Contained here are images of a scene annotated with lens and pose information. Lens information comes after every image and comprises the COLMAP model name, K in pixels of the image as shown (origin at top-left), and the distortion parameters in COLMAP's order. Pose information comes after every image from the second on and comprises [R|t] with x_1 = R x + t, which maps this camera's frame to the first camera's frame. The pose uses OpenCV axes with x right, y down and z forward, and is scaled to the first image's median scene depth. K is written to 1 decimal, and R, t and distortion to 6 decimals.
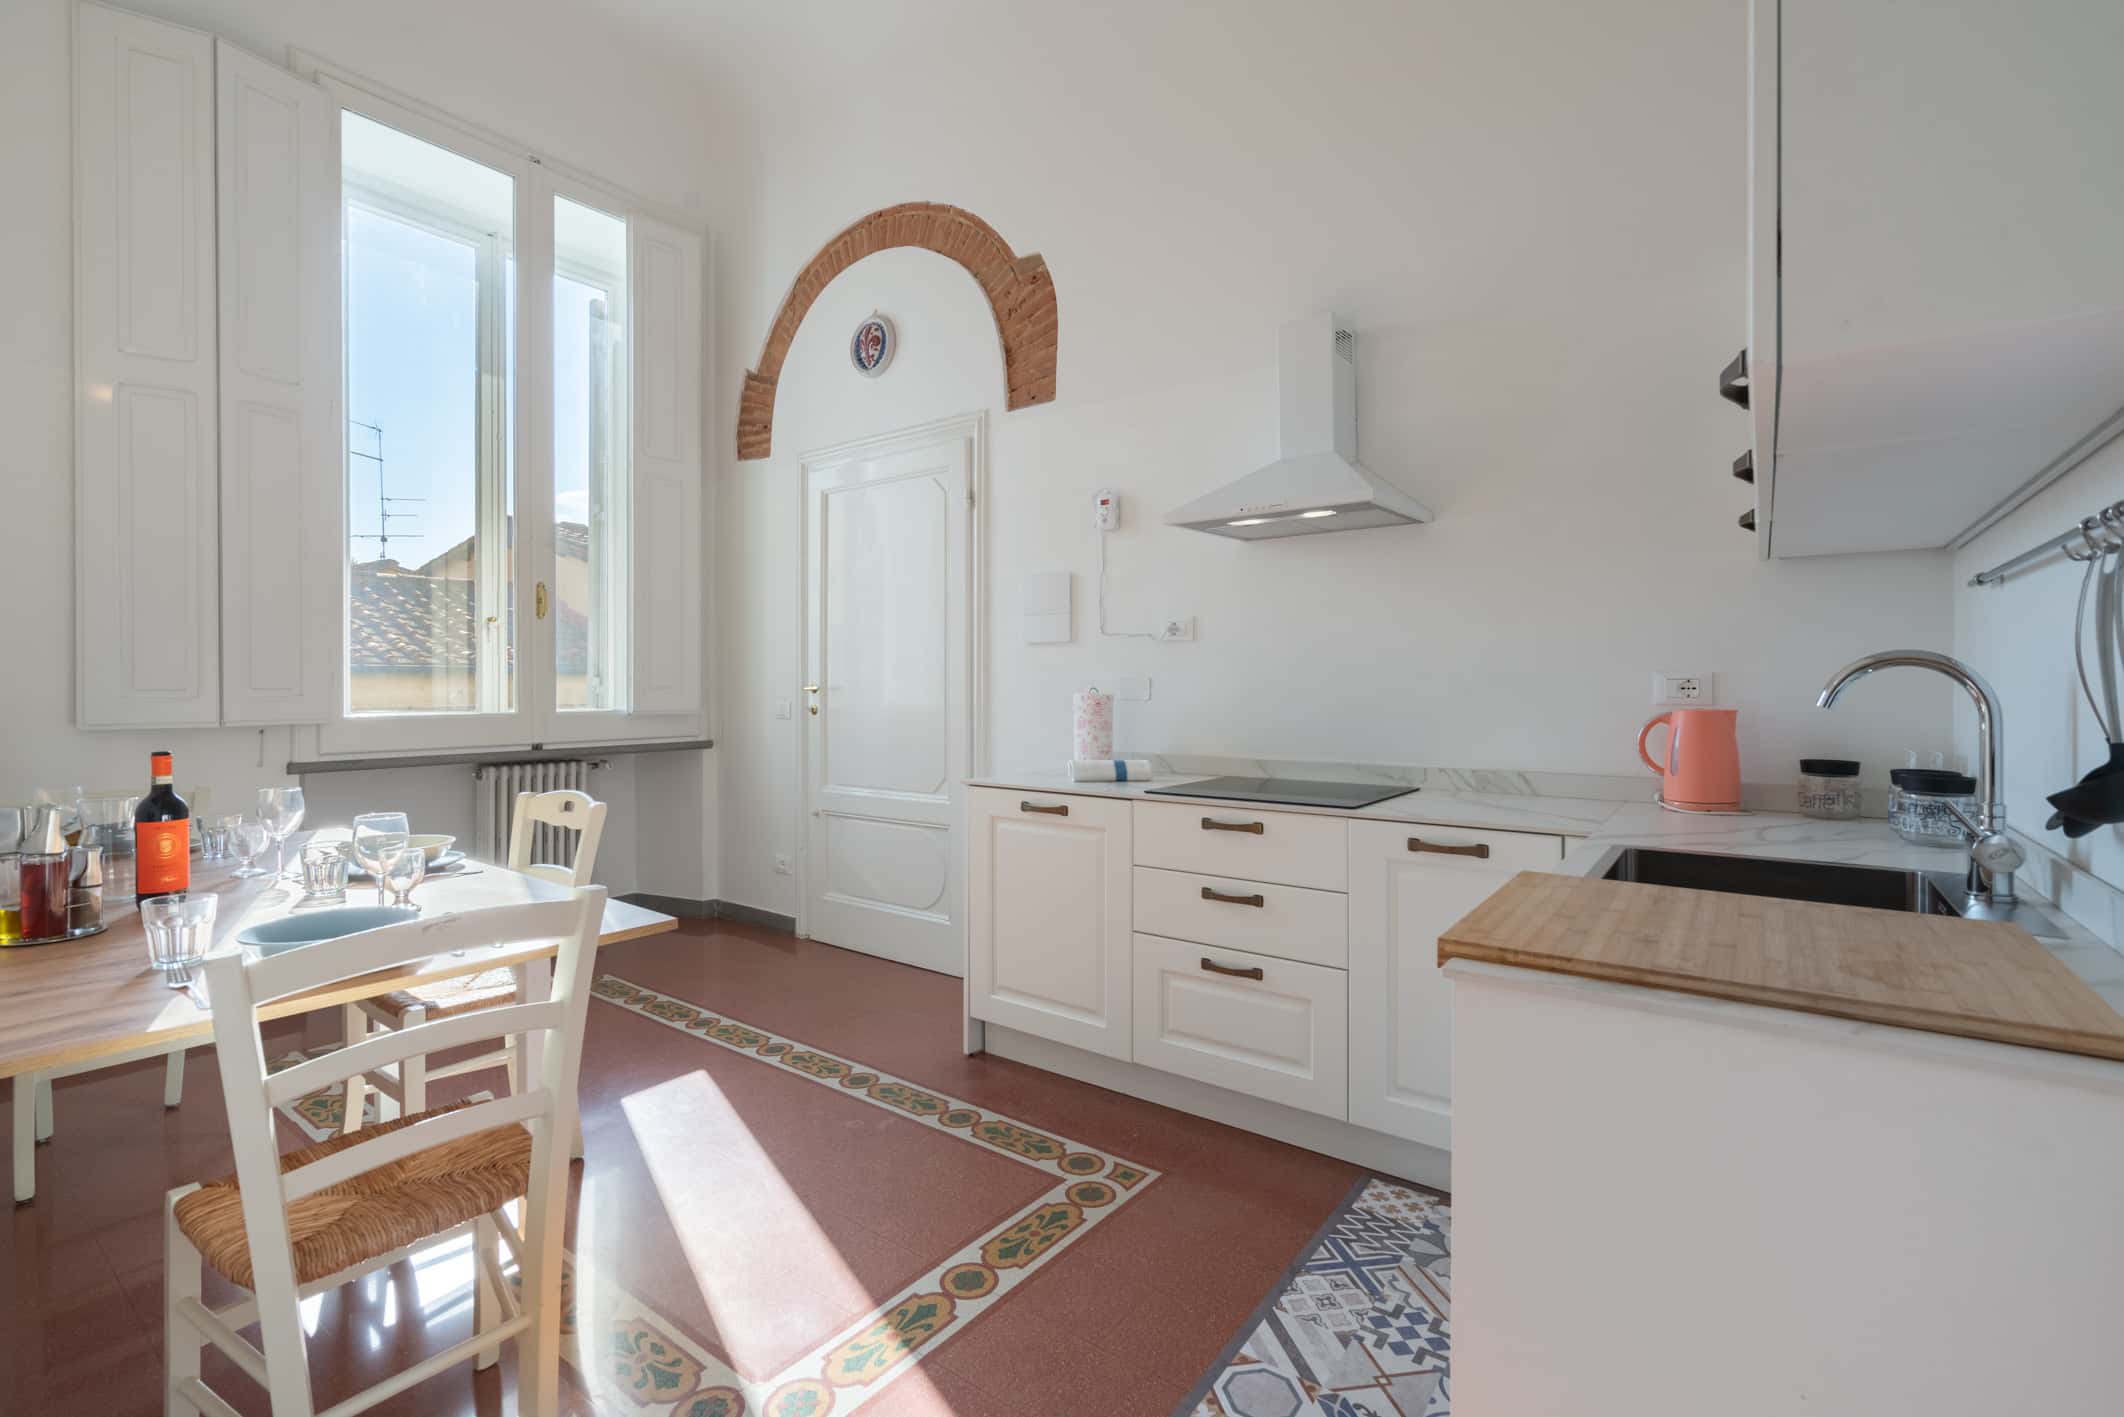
lens RADIAL K [[970.3, 0, 1049.1], [0, 970.3, 686.1], [0, 0, 1]] dist [-0.008359, 0.003769]
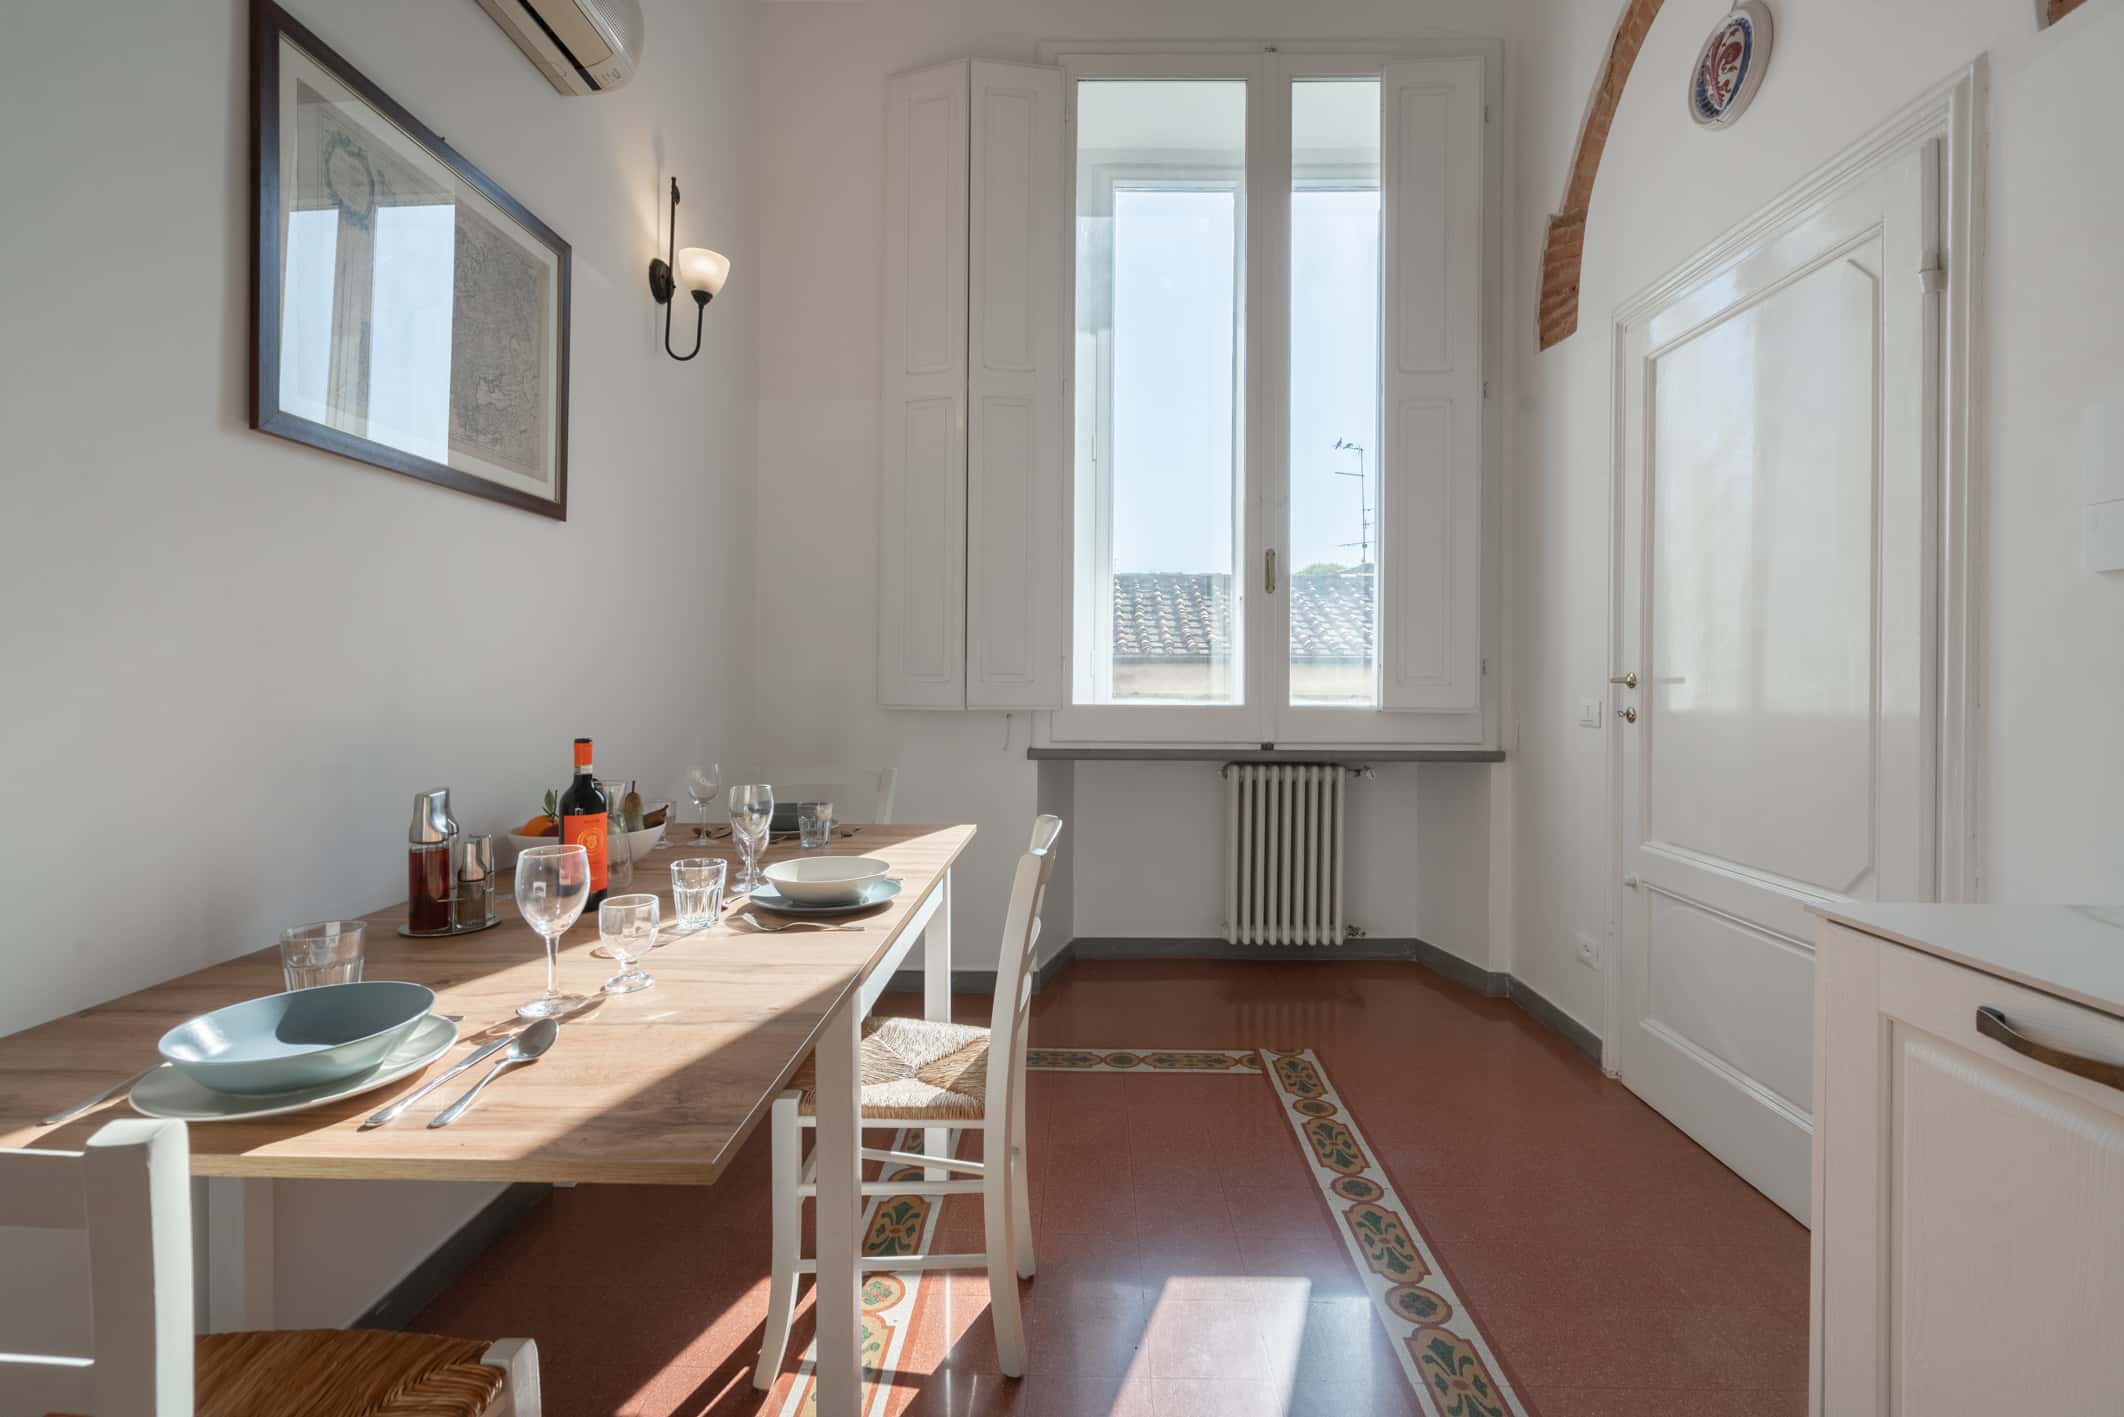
lens RADIAL K [[970.3, 0, 1046.9], [0, 970.3, 677.9], [0, 0, 1]] dist [-0.008359, 0.003769]
pose [[0.588601, 0.009127, -0.808372, 0.055565], [-0.008378, 0.999951, 0.005189, 0.000616], [0.808381, 0.003718, 0.588648, 0.504306]]
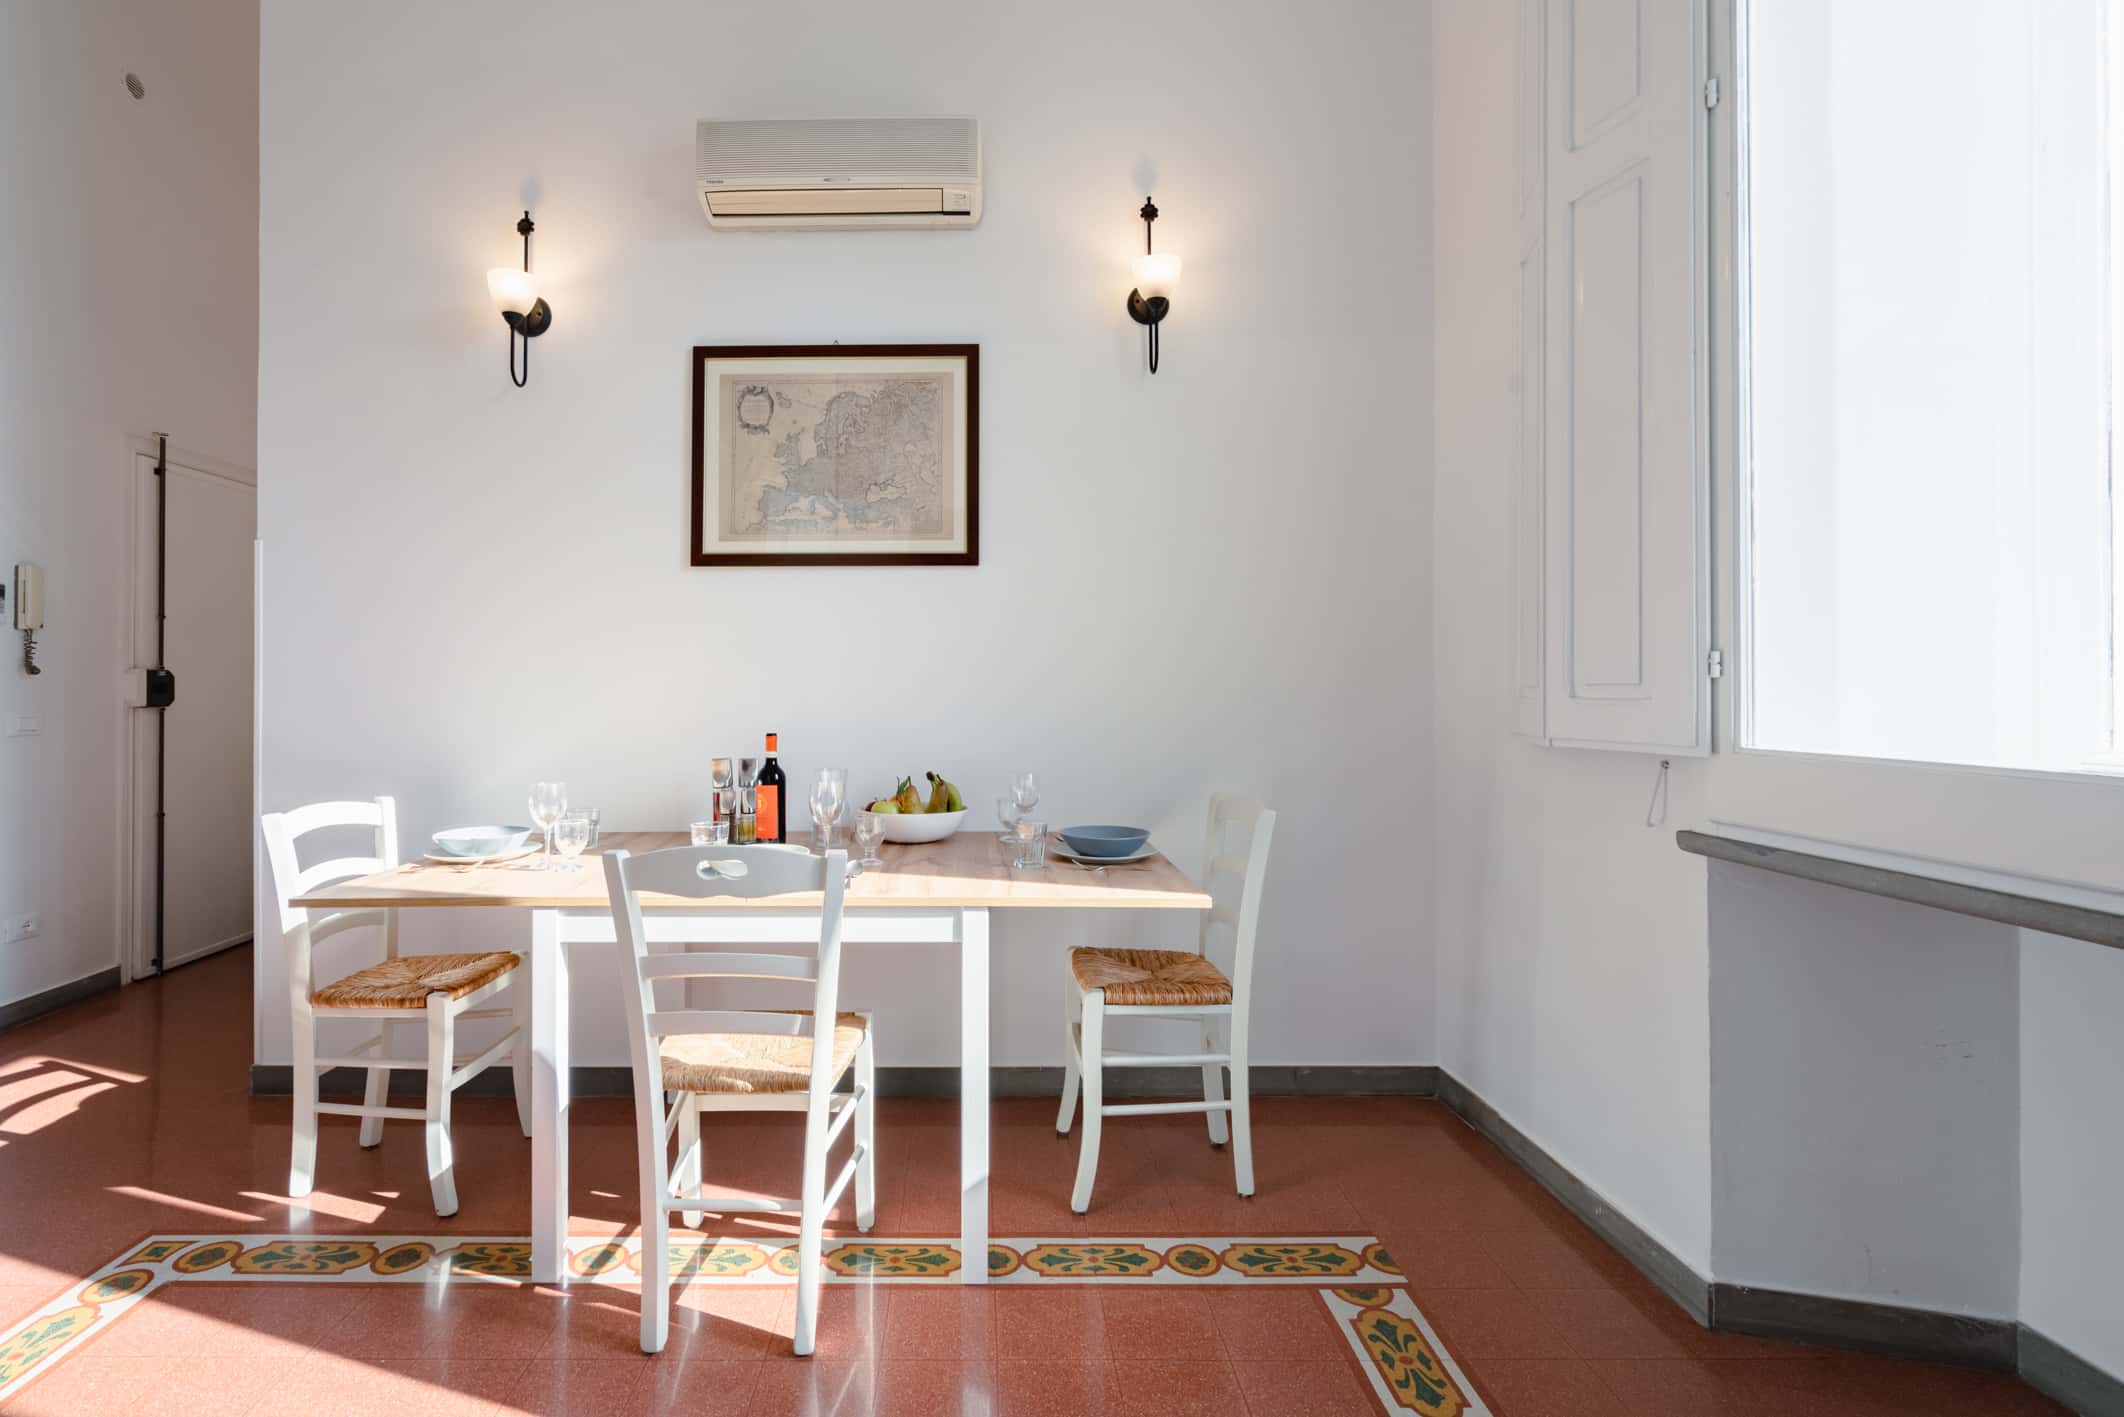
lens RADIAL K [[970.3, 0, 987.3], [0, 970.3, 681.8], [0, 0, 1]] dist [-0.008359, 0.003769]
pose [[-0.796586, 0.005301, -0.604502, -0.214378], [0.008220, 0.999964, -0.002064, 0.000691], [0.604469, -0.006613, -0.796601, 1.400744]]
